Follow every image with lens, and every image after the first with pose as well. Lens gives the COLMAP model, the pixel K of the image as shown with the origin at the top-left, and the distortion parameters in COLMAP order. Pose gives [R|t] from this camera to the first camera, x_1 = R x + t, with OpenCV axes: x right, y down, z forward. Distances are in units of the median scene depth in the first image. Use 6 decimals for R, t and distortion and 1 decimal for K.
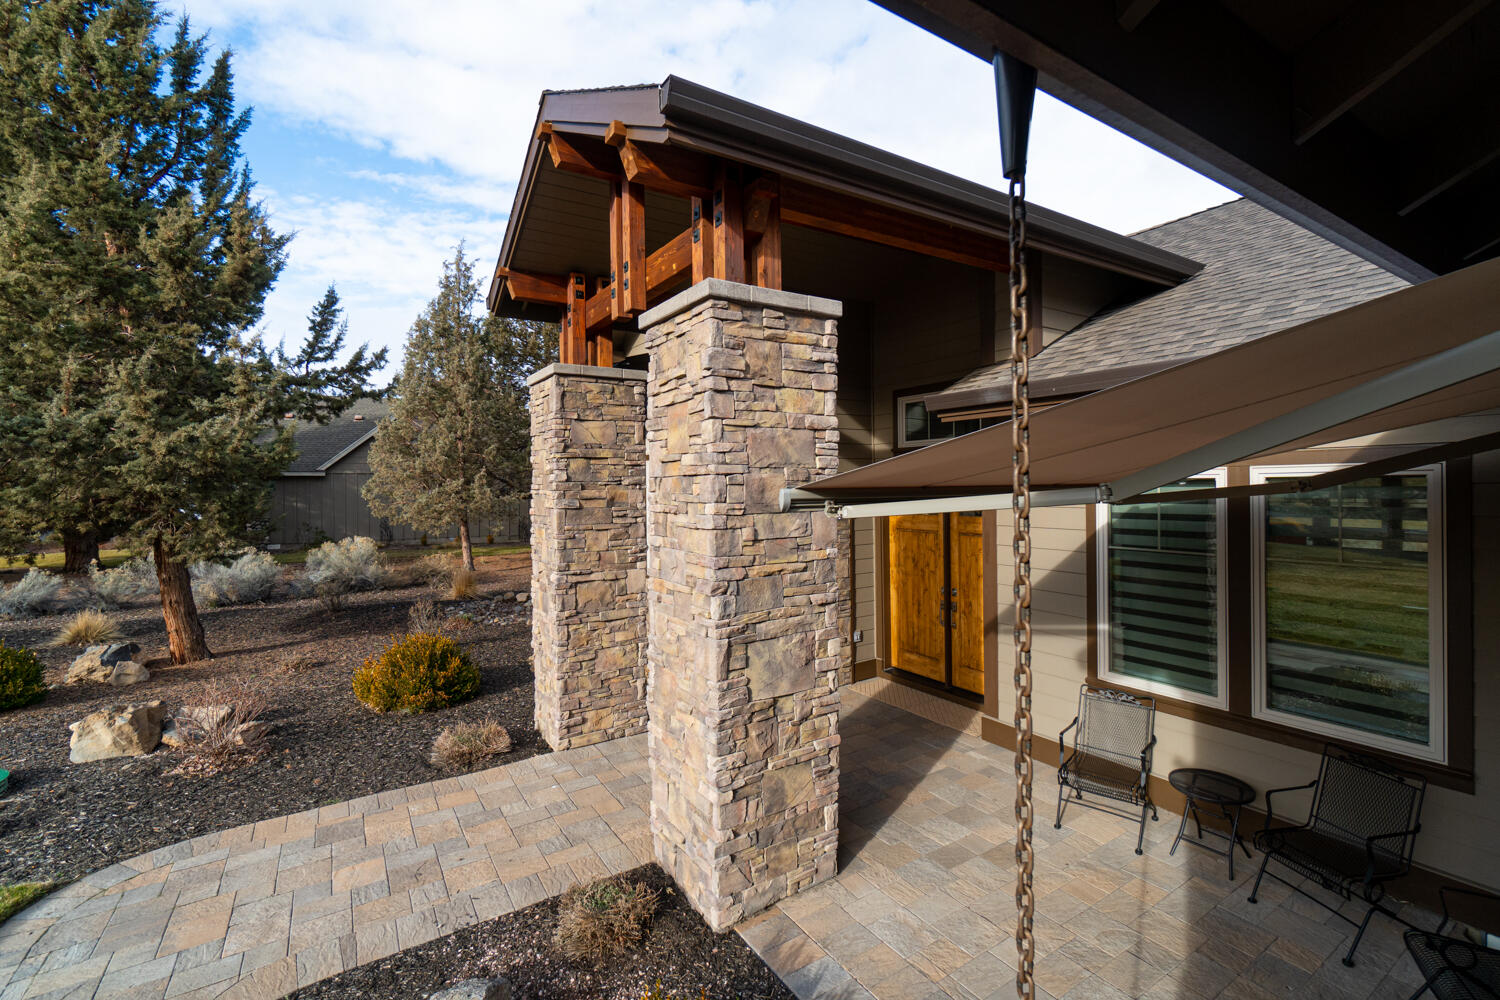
lens RADIAL K [[662.5, 0, 746.7], [0, 662.5, 485.6], [0, 0, 1]] dist [-0.000497, -0.000058]
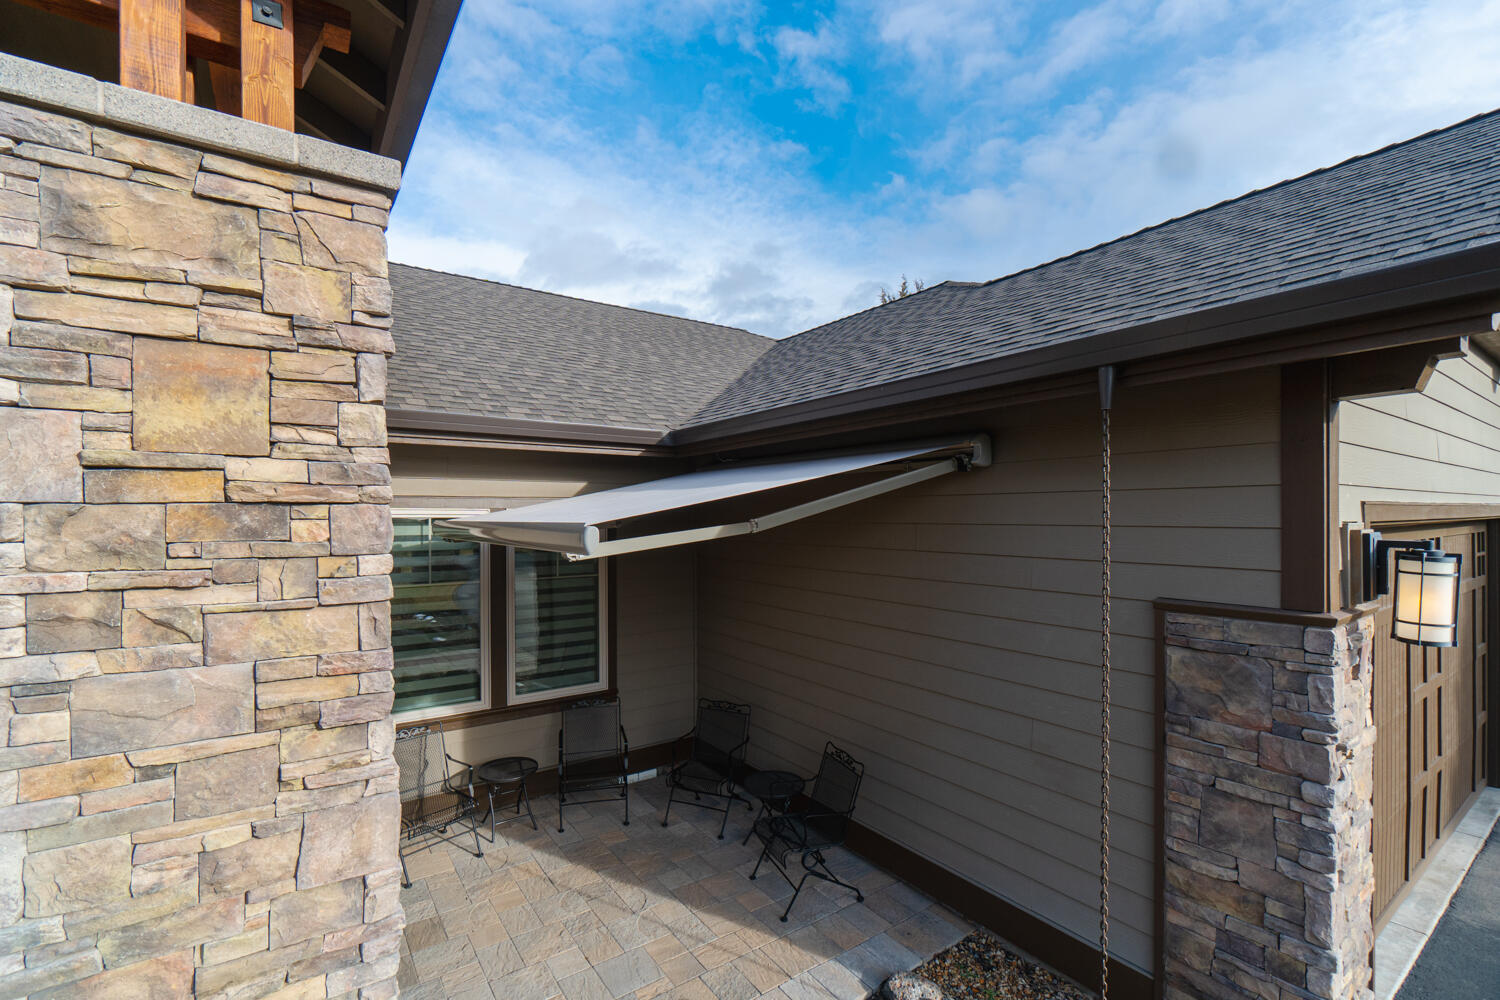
lens RADIAL K [[660.2, 0, 748.0], [0, 660.2, 520.7], [0, 0, 1]] dist [-0.001699, -0.000218]
pose [[-0.047056, 0.003781, 0.998885, -0.457418], [0.006466, 0.999973, -0.003481, 0.001458], [-0.998871, 0.006295, -0.047080, 0.518592]]
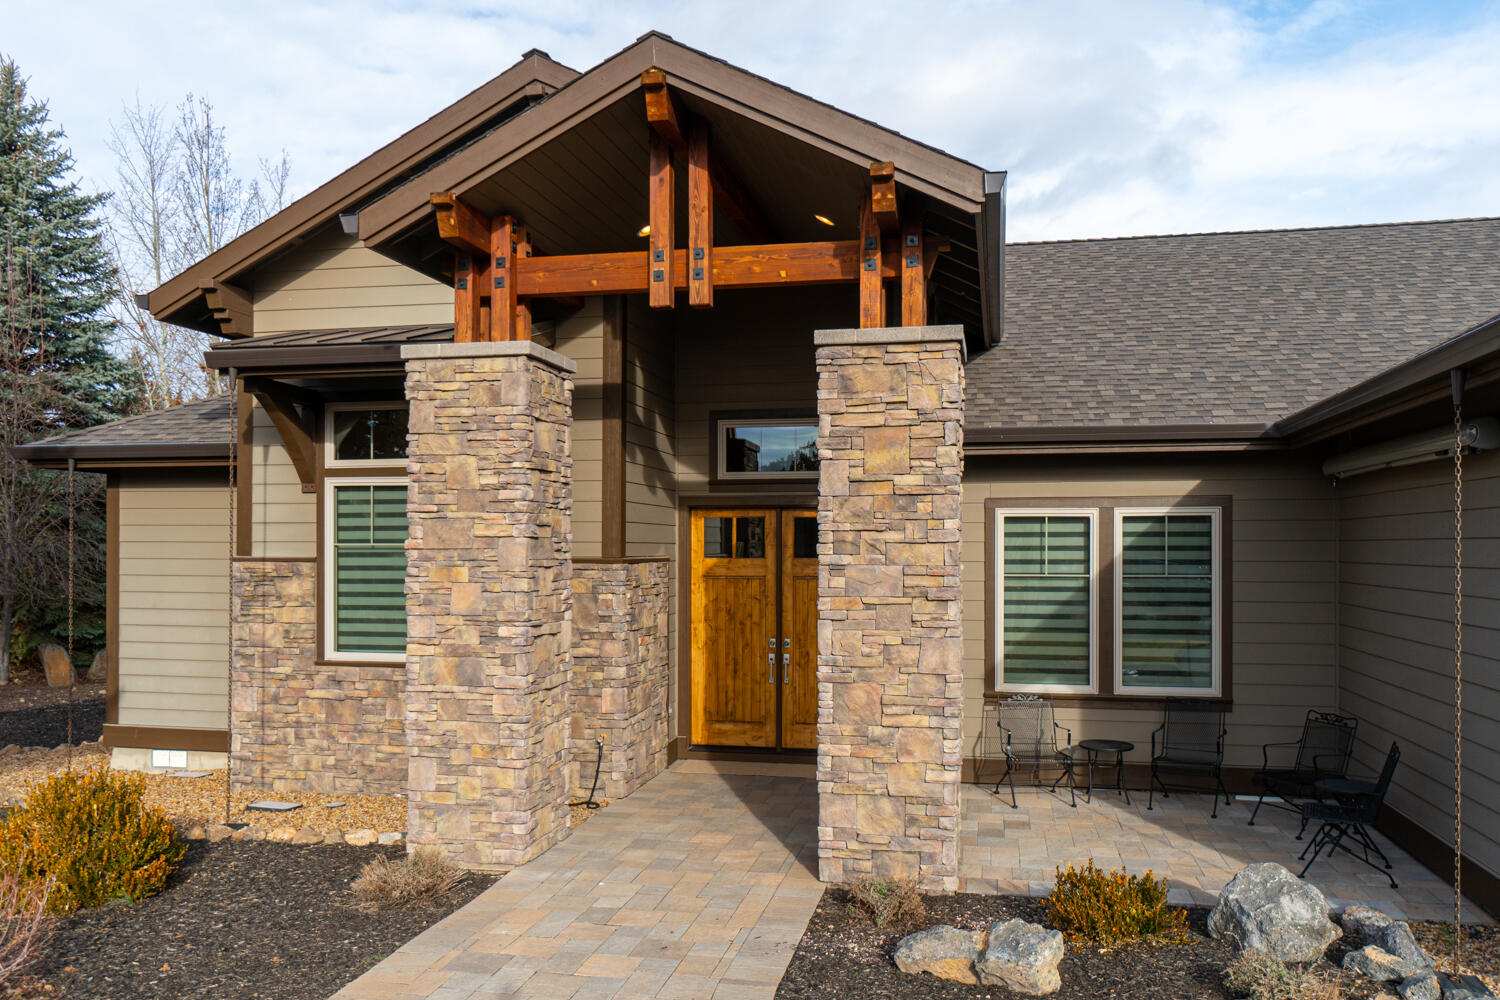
lens RADIAL K [[1176.9, 0, 748.7], [0, 1176.9, 549.4], [0, 0, 1]] dist [-0.002910, -0.003354]
pose [[0.699403, 0.011721, 0.714631, -1.271788], [-0.006132, 0.999927, -0.010399, 0.073910], [-0.714701, 0.002891, 0.699424, -0.120516]]
